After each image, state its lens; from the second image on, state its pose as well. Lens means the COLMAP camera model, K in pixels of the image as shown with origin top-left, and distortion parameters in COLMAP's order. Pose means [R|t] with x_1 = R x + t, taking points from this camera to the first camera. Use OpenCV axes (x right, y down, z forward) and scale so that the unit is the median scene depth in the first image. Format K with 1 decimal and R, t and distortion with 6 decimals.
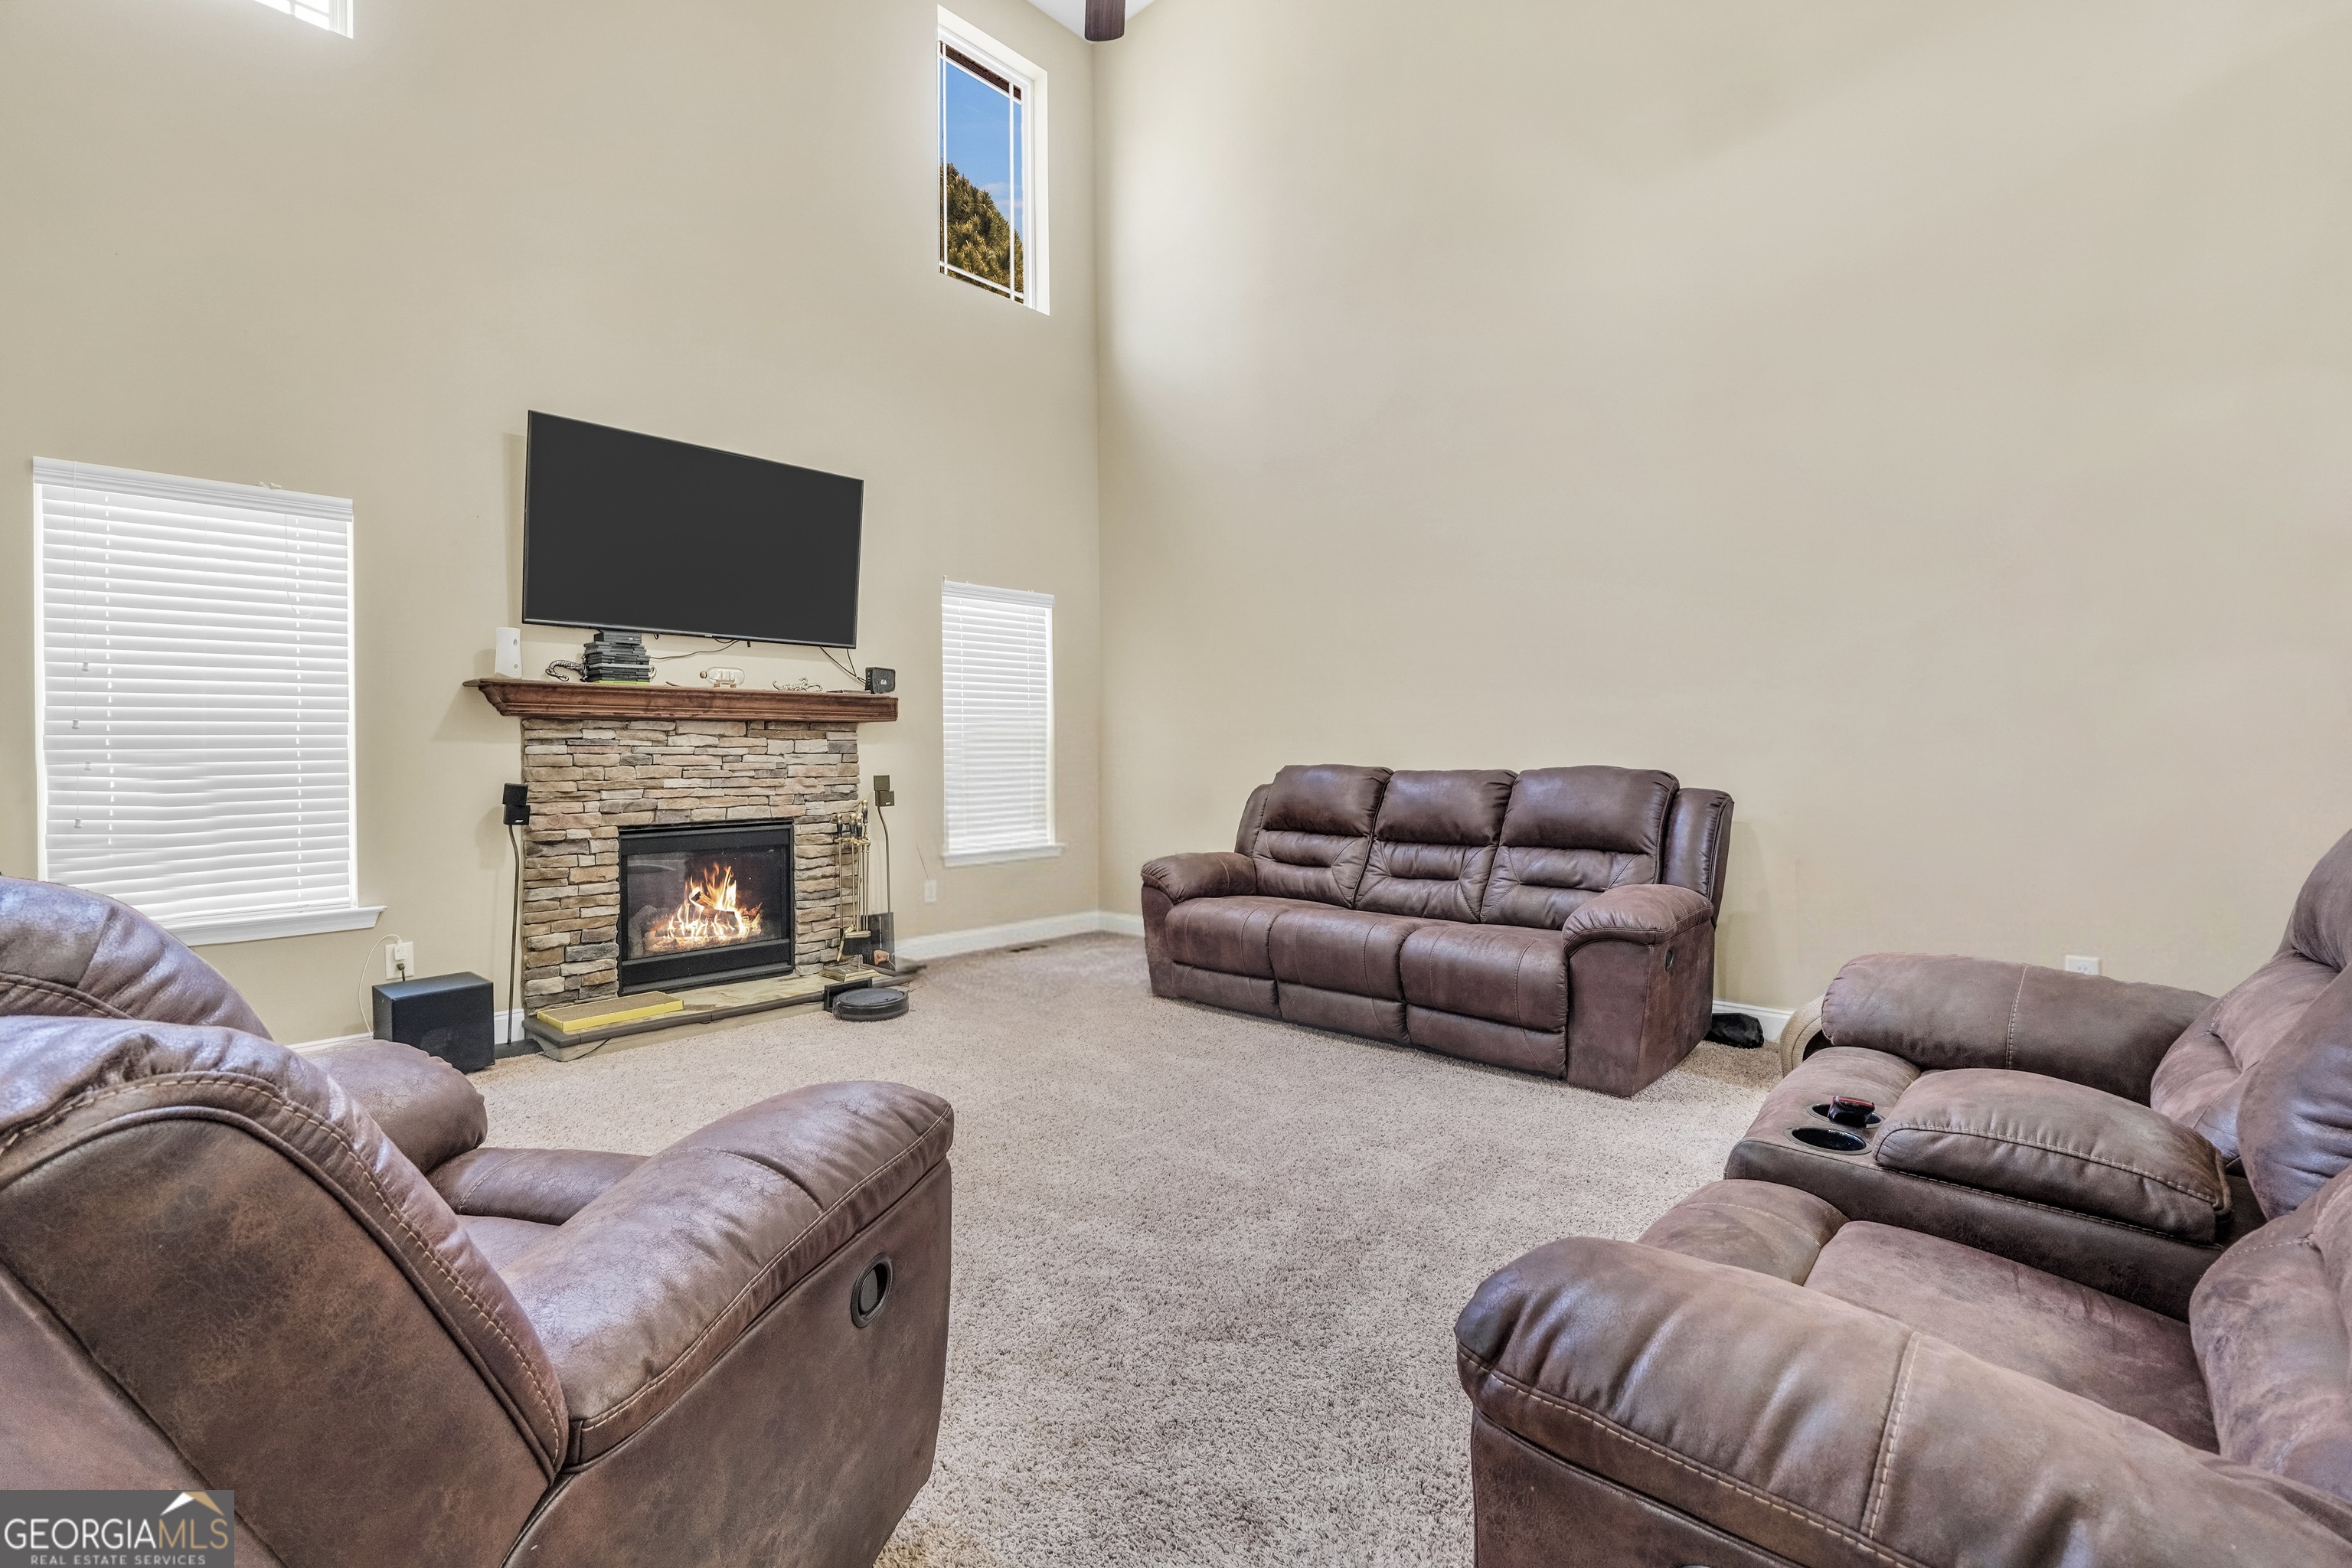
lens RADIAL K [[985.8, 0, 1162.4], [0, 985.8, 755.3], [0, 0, 1]] dist [-0.019960, 0.007243]
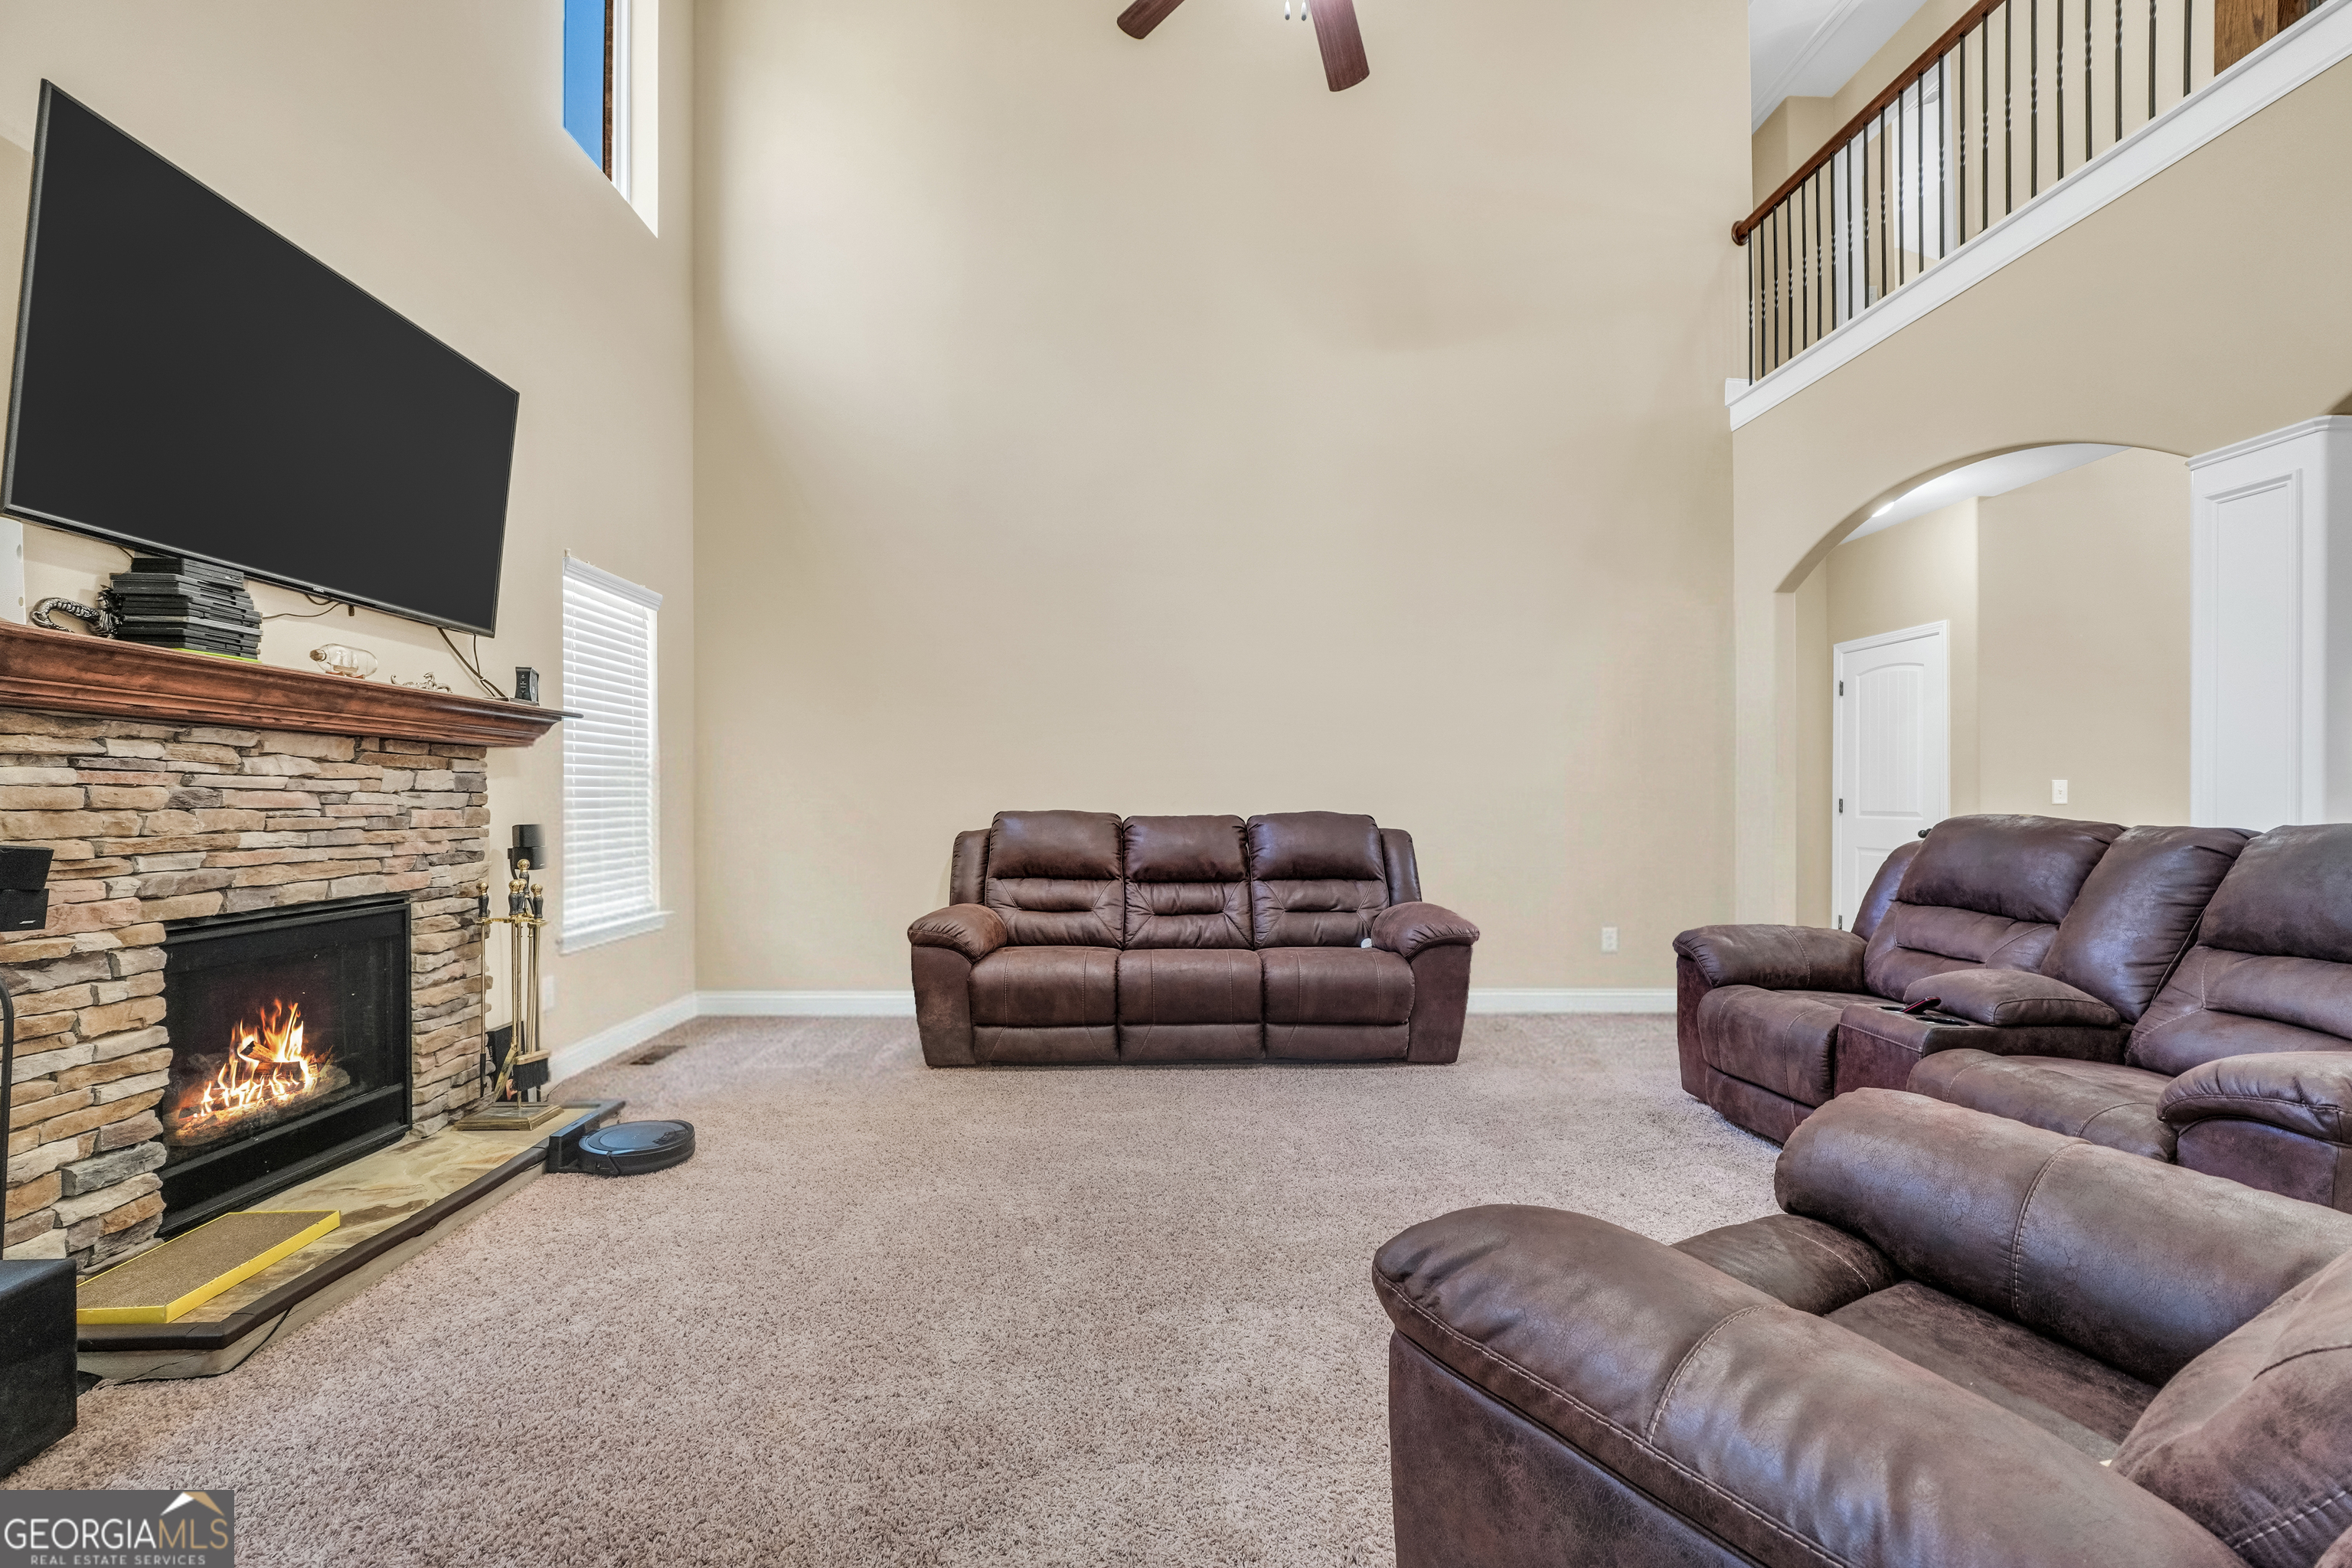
lens RADIAL K [[985.8, 0, 1122.1], [0, 985.8, 806.9], [0, 0, 1]] dist [-0.019960, 0.007243]
pose [[0.721841, 0.005479, 0.692037, -0.527703], [-0.007284, 0.999973, -0.000319, 0.005744], [-0.692021, -0.004811, 0.721862, 0.246837]]
